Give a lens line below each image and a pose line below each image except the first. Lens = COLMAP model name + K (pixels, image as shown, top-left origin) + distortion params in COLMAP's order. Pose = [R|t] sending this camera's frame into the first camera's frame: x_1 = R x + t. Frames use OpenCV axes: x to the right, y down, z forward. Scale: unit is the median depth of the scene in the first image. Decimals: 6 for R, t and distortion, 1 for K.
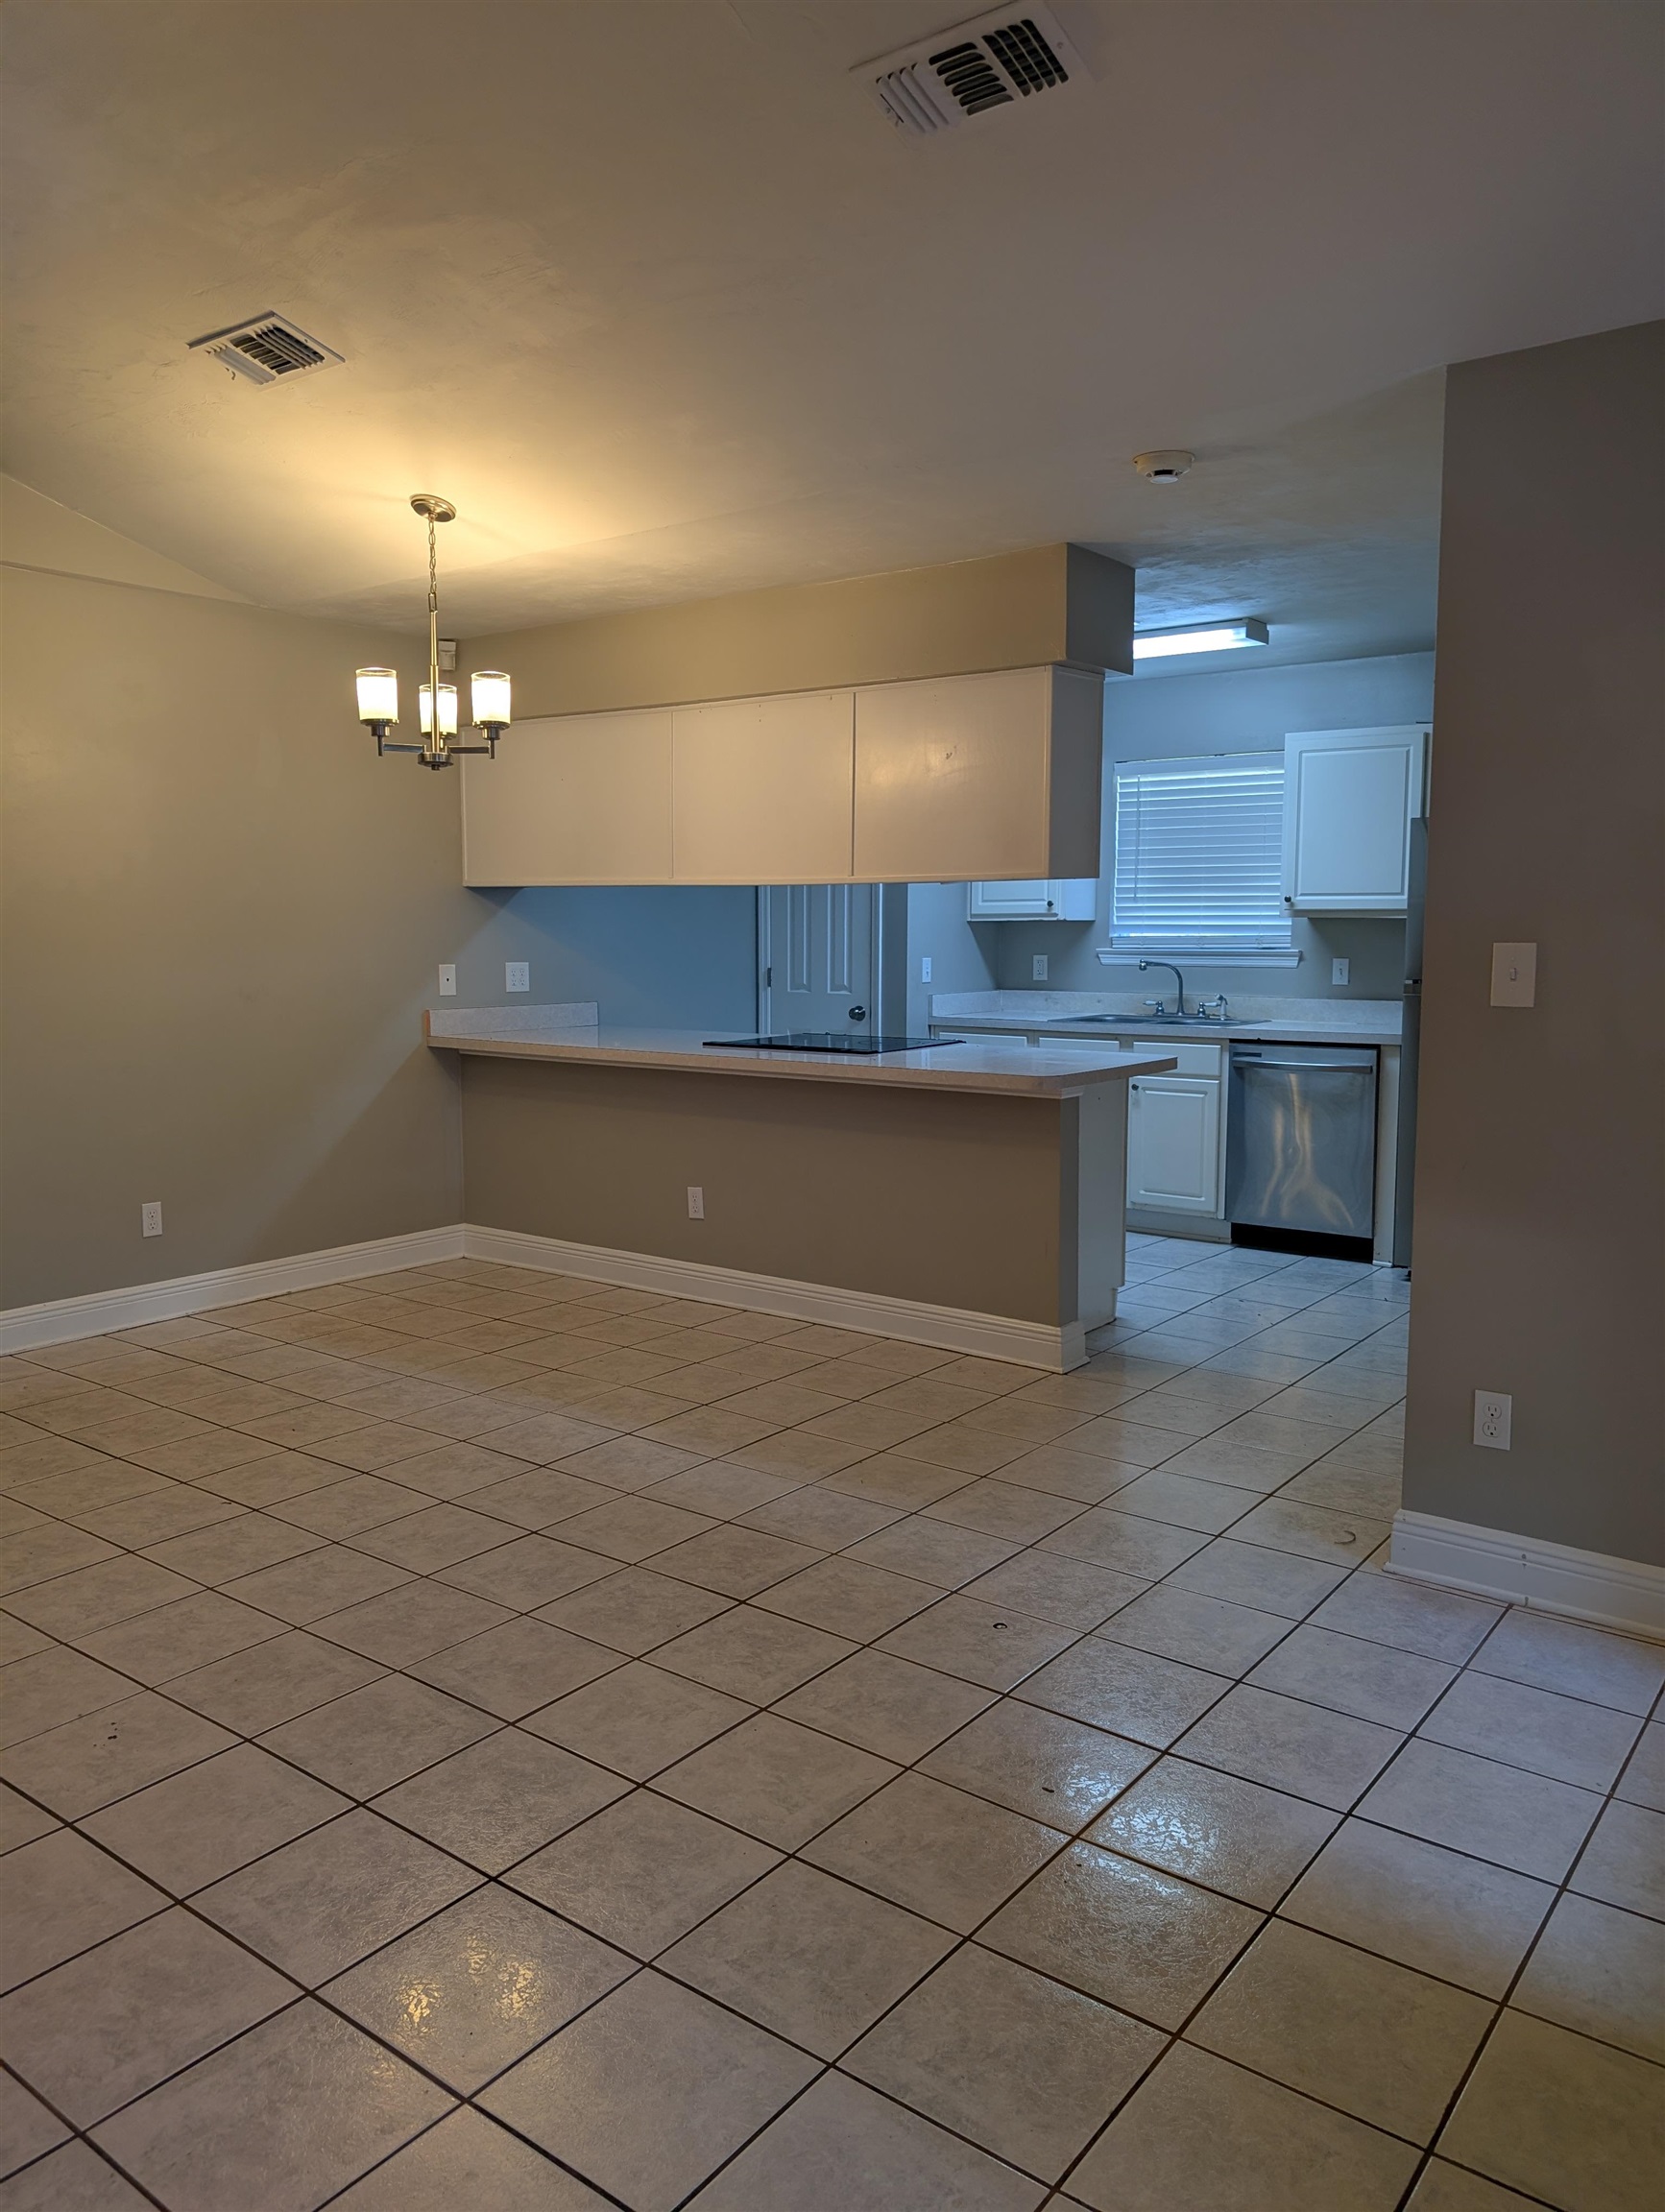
lens RADIAL K [[1576.6, 0, 833.8], [0, 1576.6, 1109.3], [0, 0, 1]] dist [-0.009279, 0.004320]
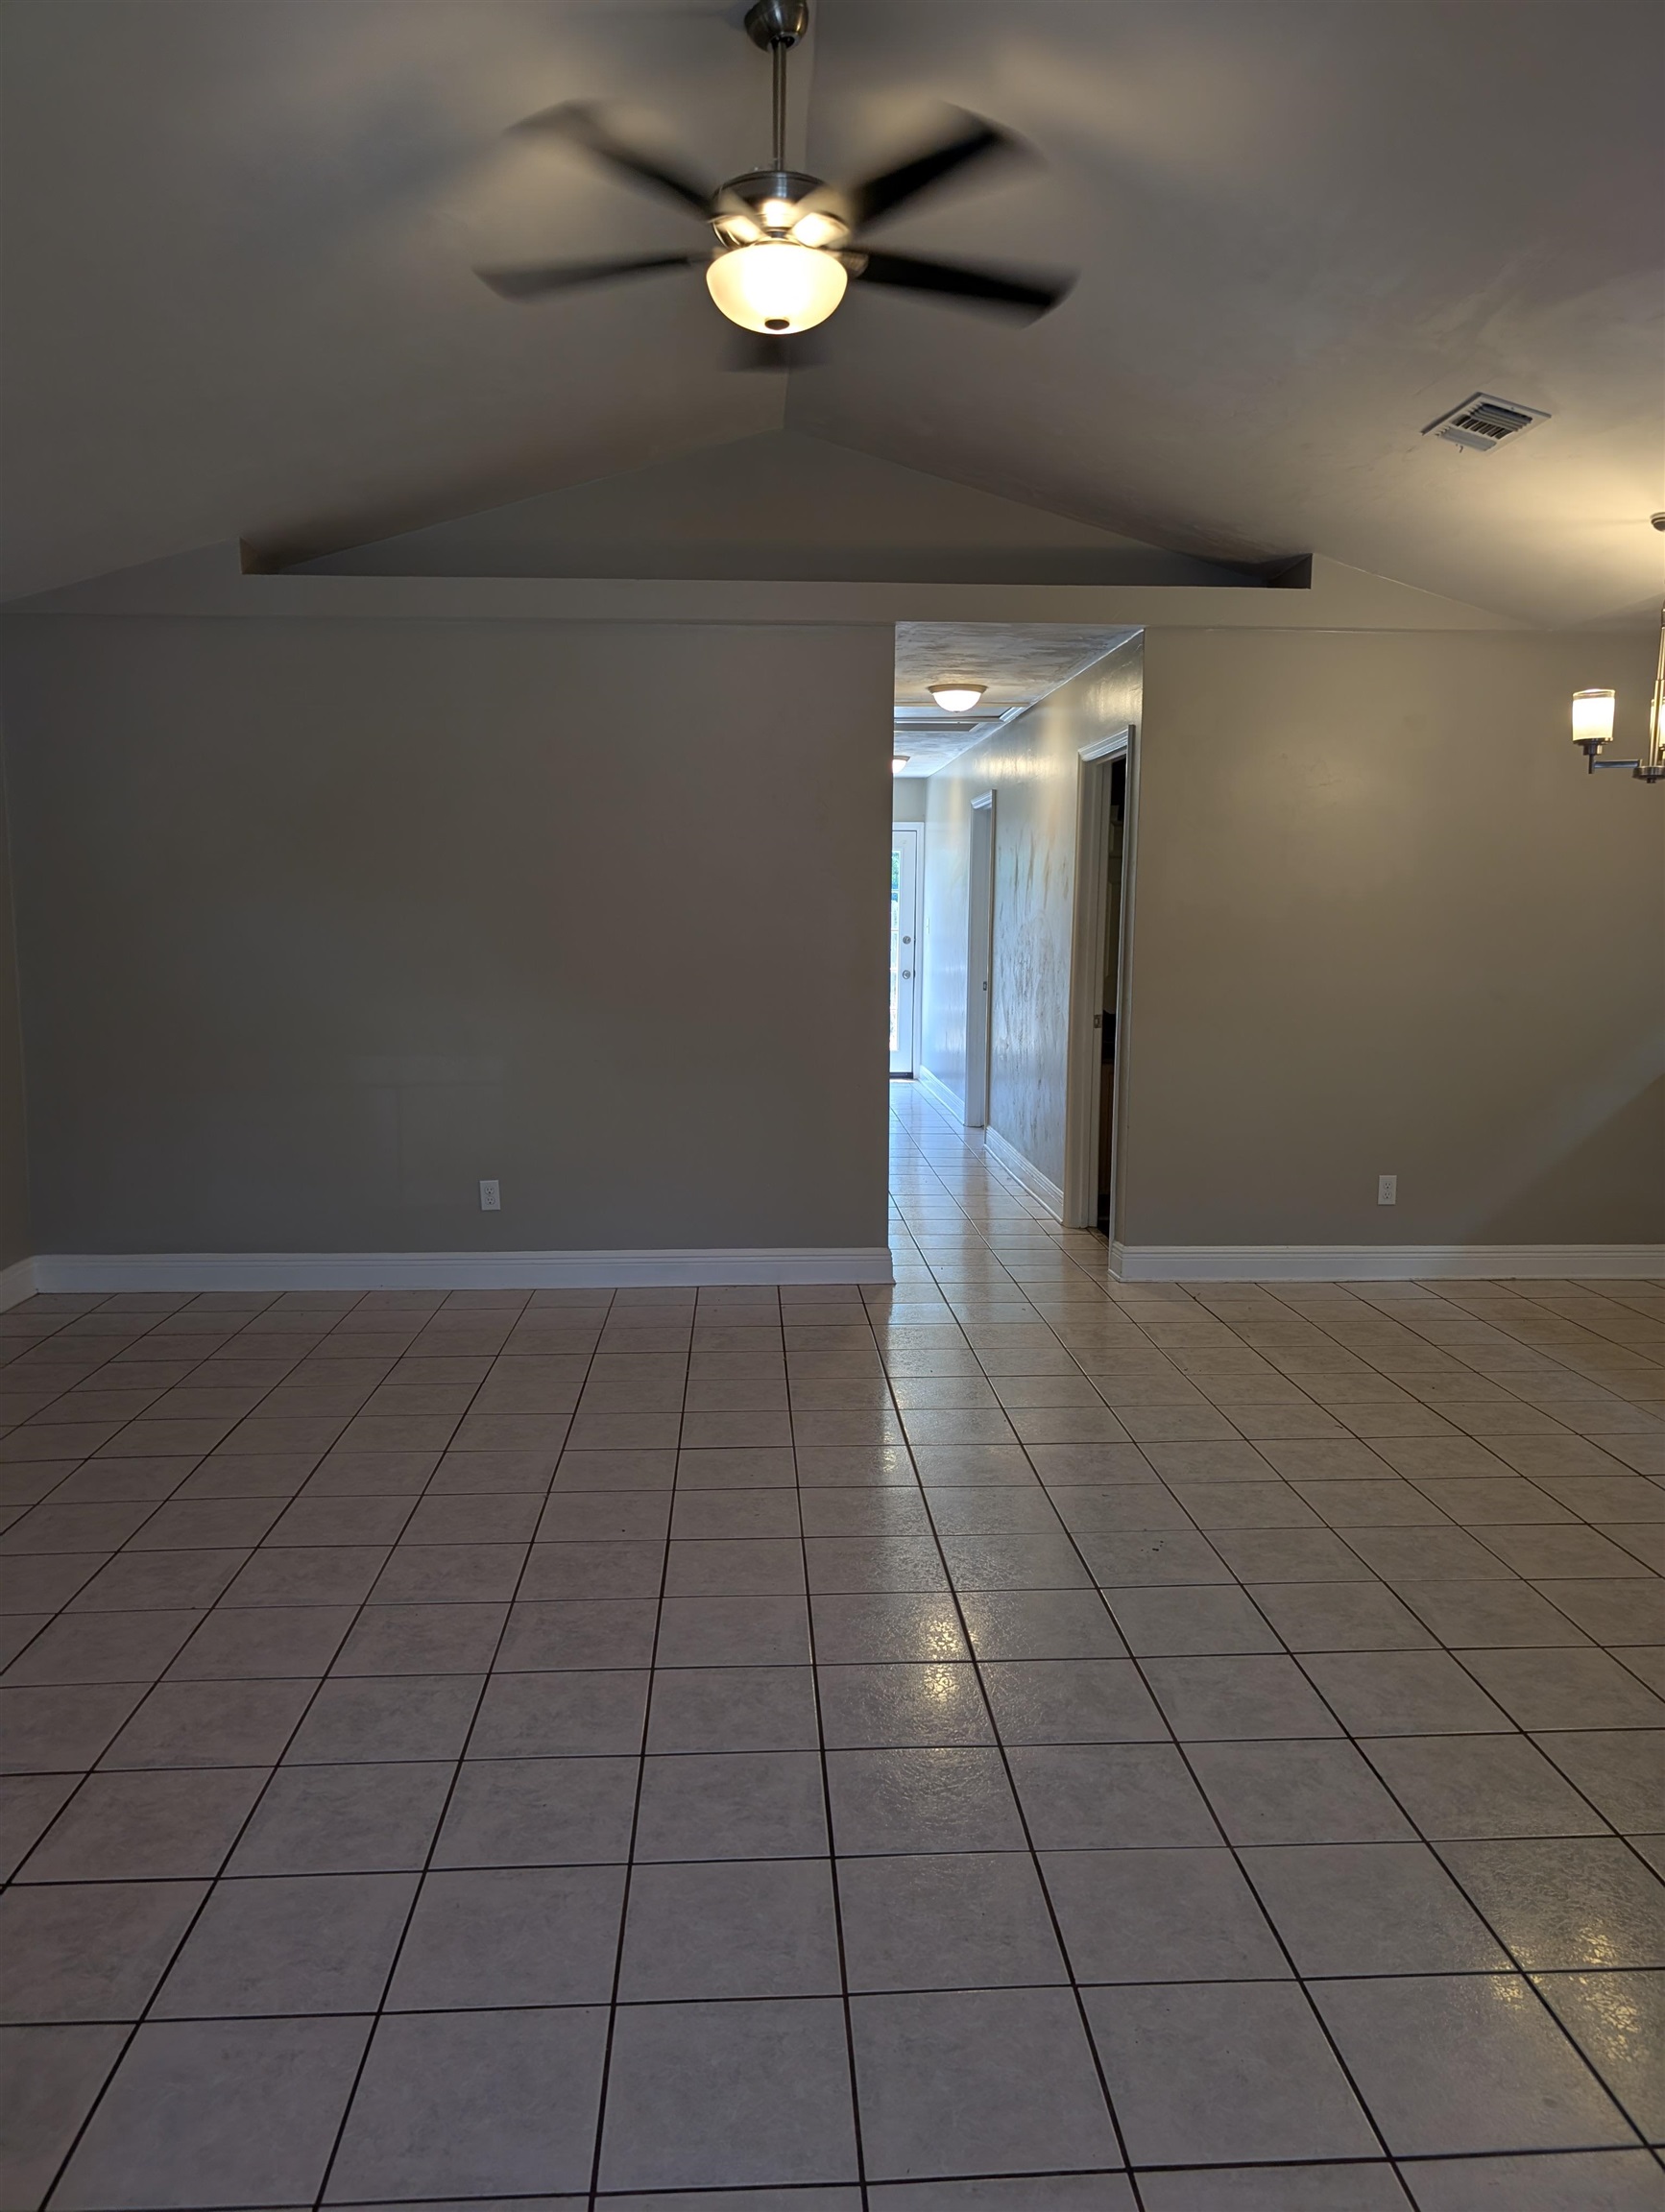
lens RADIAL K [[1554.9, 0, 832.5], [0, 1554.9, 1106.0], [0, 0, 1]] dist [0.007339, 0.000967]
pose [[0.653333, 0.096732, -0.750865, 0.319278], [-0.094835, 0.994448, 0.045596, -0.007509], [0.751107, 0.041419, 0.658879, -0.088861]]
